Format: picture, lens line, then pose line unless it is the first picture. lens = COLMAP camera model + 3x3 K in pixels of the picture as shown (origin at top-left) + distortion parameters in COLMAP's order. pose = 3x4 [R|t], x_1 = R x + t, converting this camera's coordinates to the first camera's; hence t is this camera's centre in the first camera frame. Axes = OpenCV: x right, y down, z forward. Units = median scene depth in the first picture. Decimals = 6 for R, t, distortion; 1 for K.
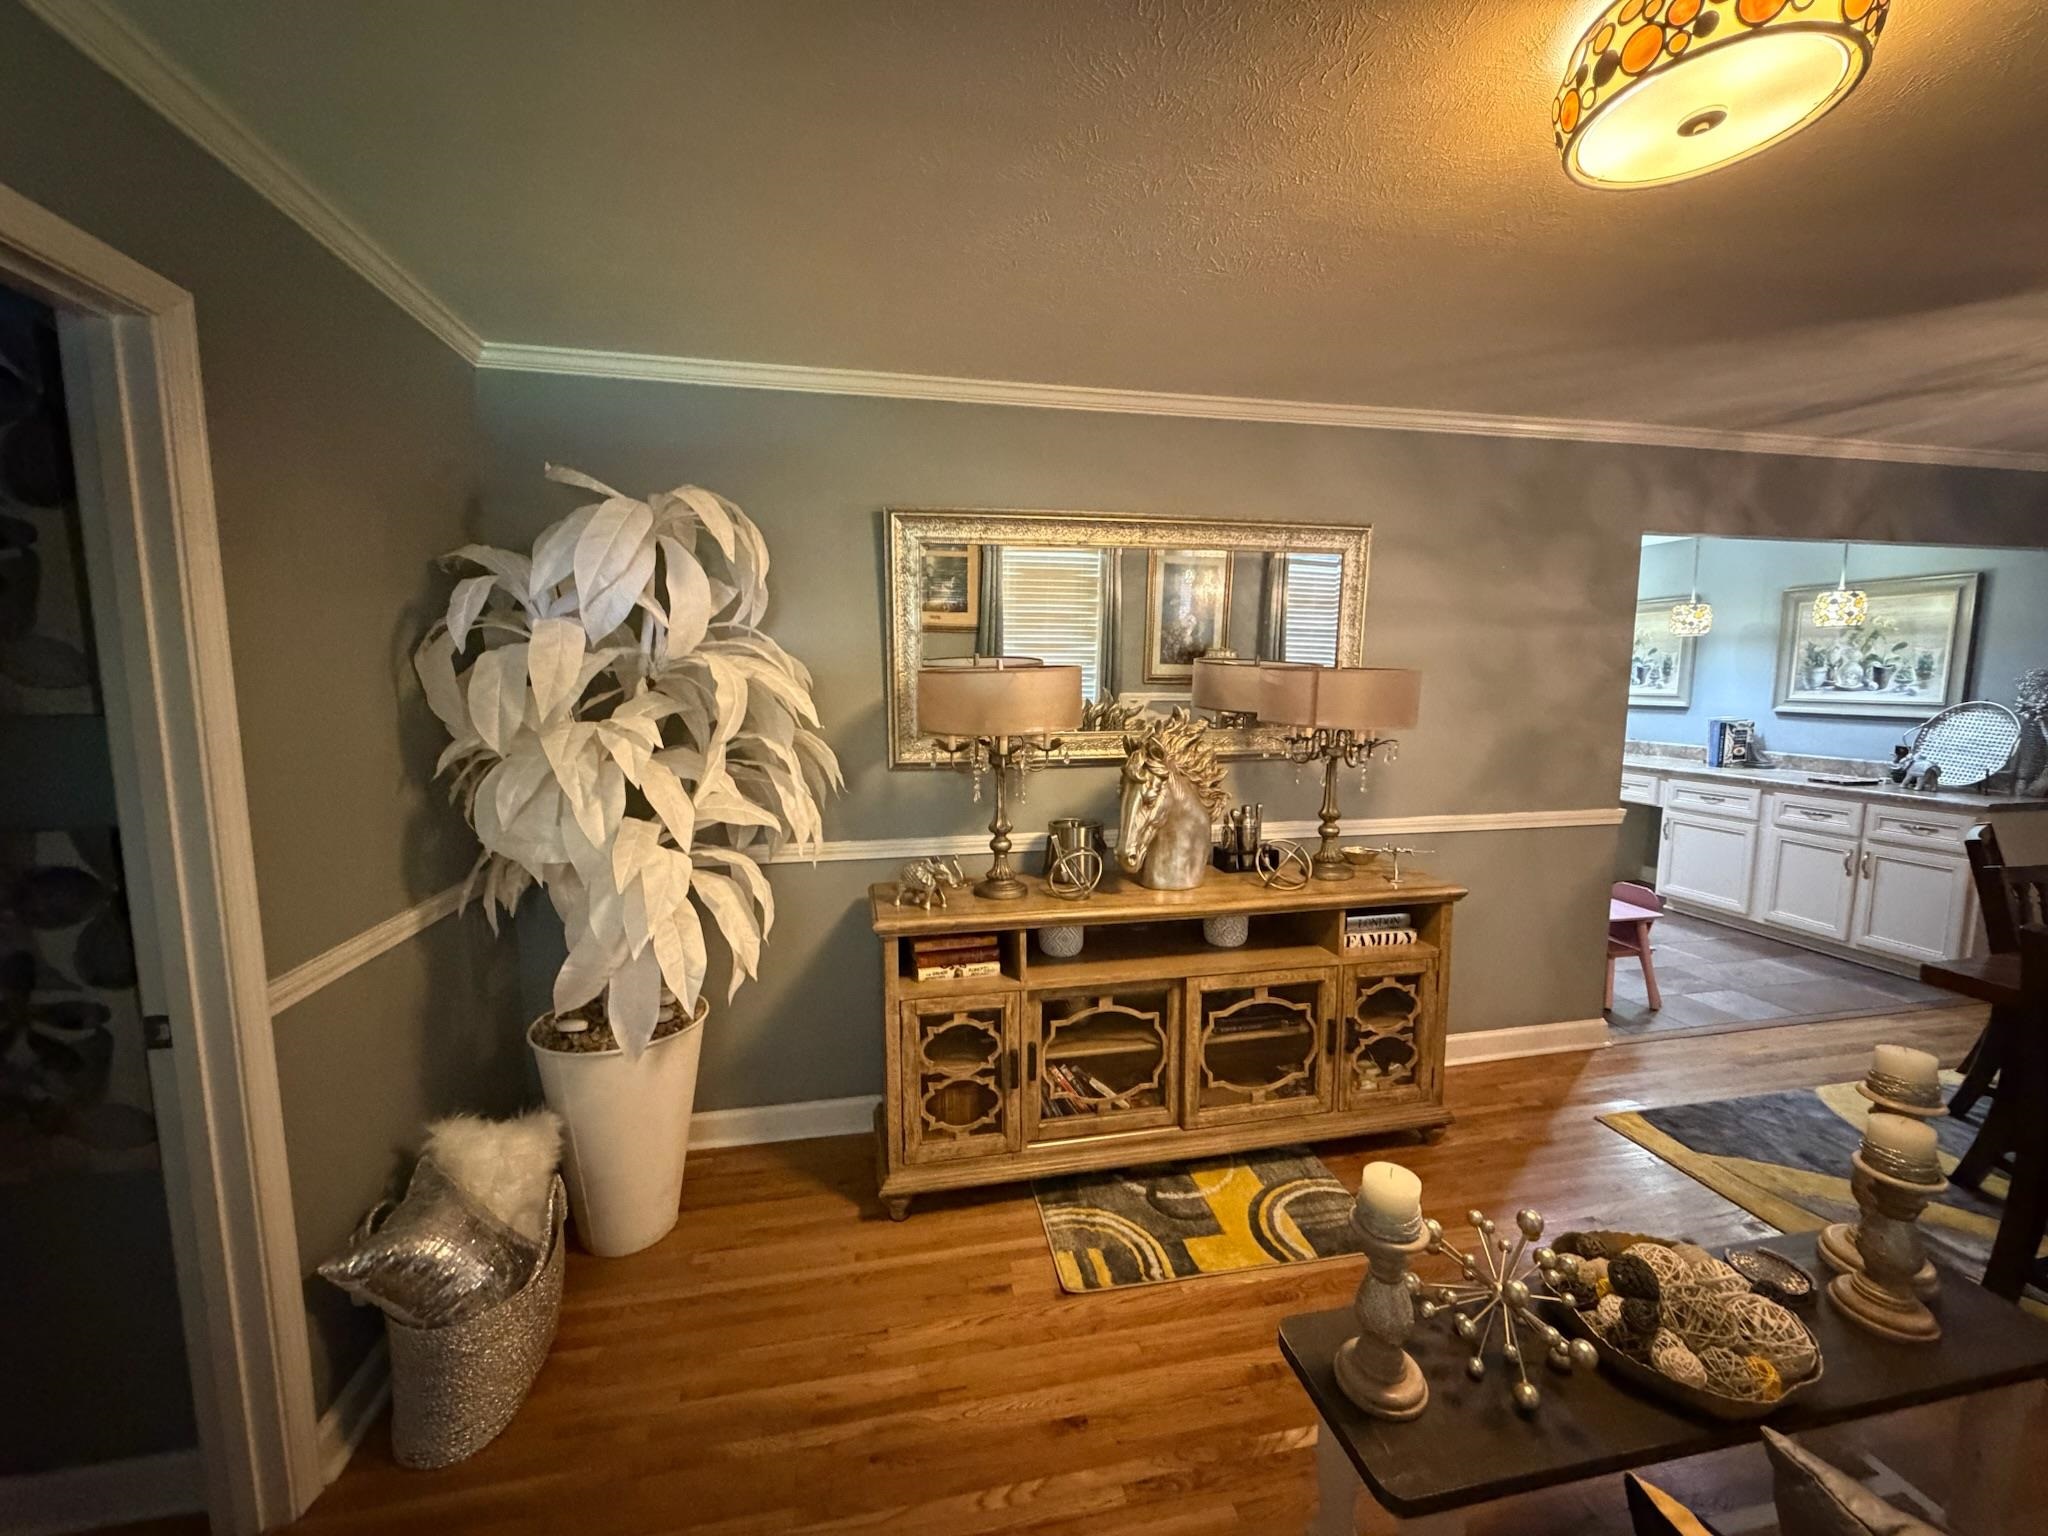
lens RADIAL K [[787.7, 0, 1024.0], [0, 787.7, 768.0], [0, 0, 1]] dist [0.000444, -0.000069]
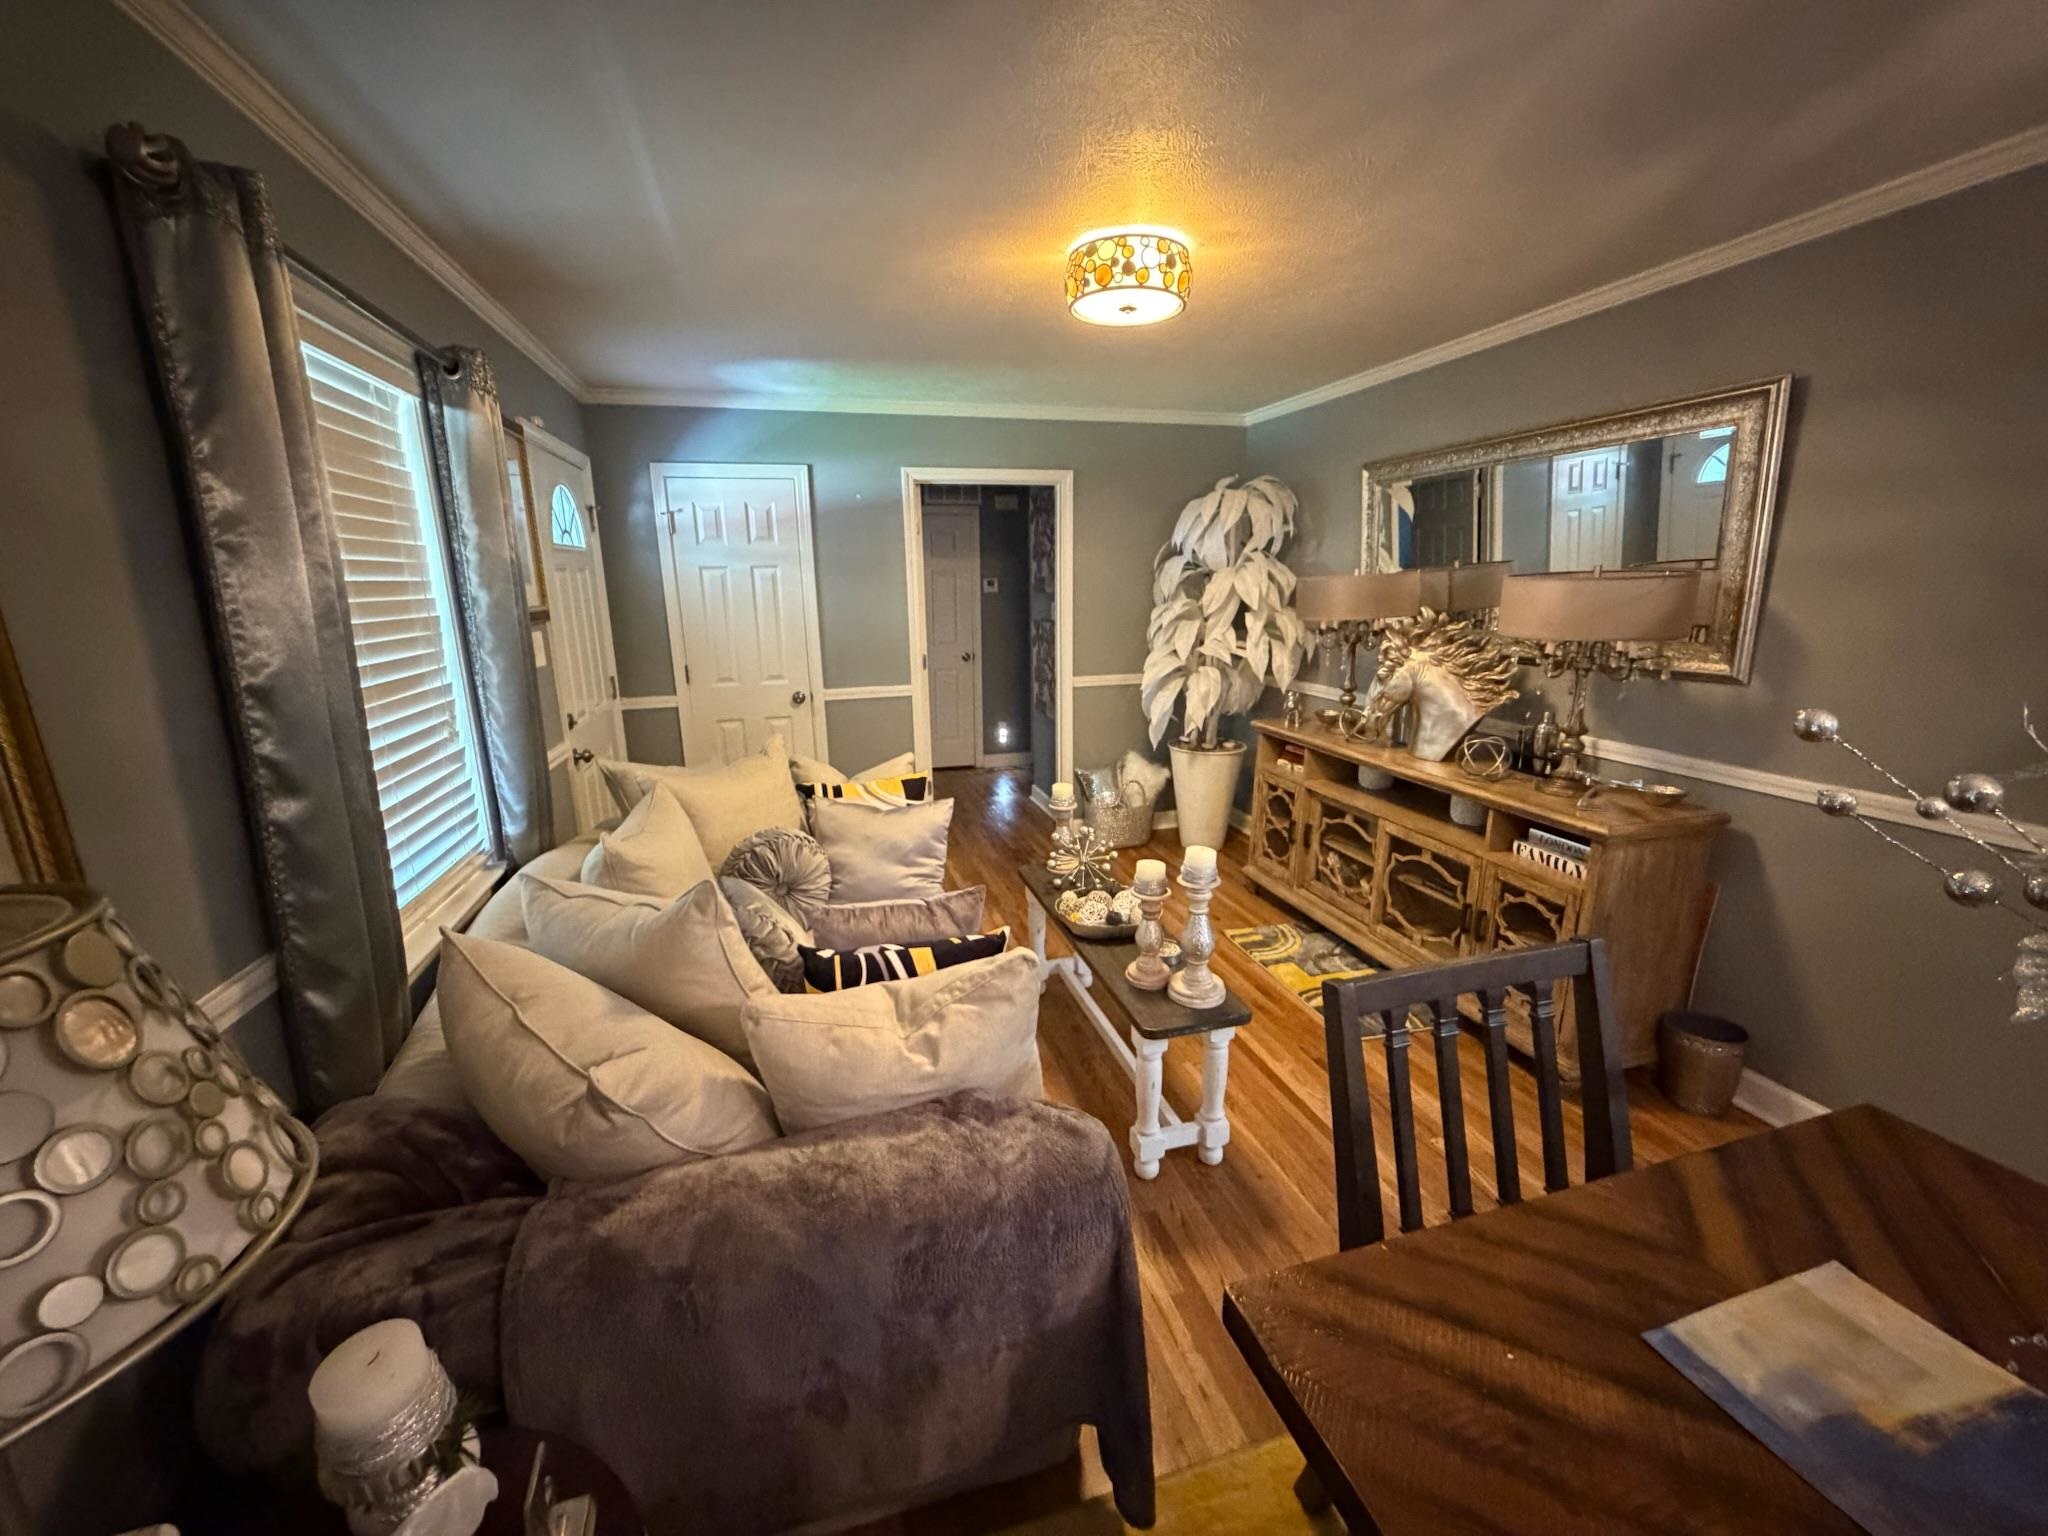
lens RADIAL K [[803.1, 0, 1024.0], [0, 803.1, 768.0], [0, 0, 1]] dist [0.000555, 0.000078]
pose [[0.086490, 0.232010, -0.968860, 1.385442], [-0.111199, 0.968676, 0.222039, -0.041822], [0.990027, 0.088532, 0.109581, 0.253634]]
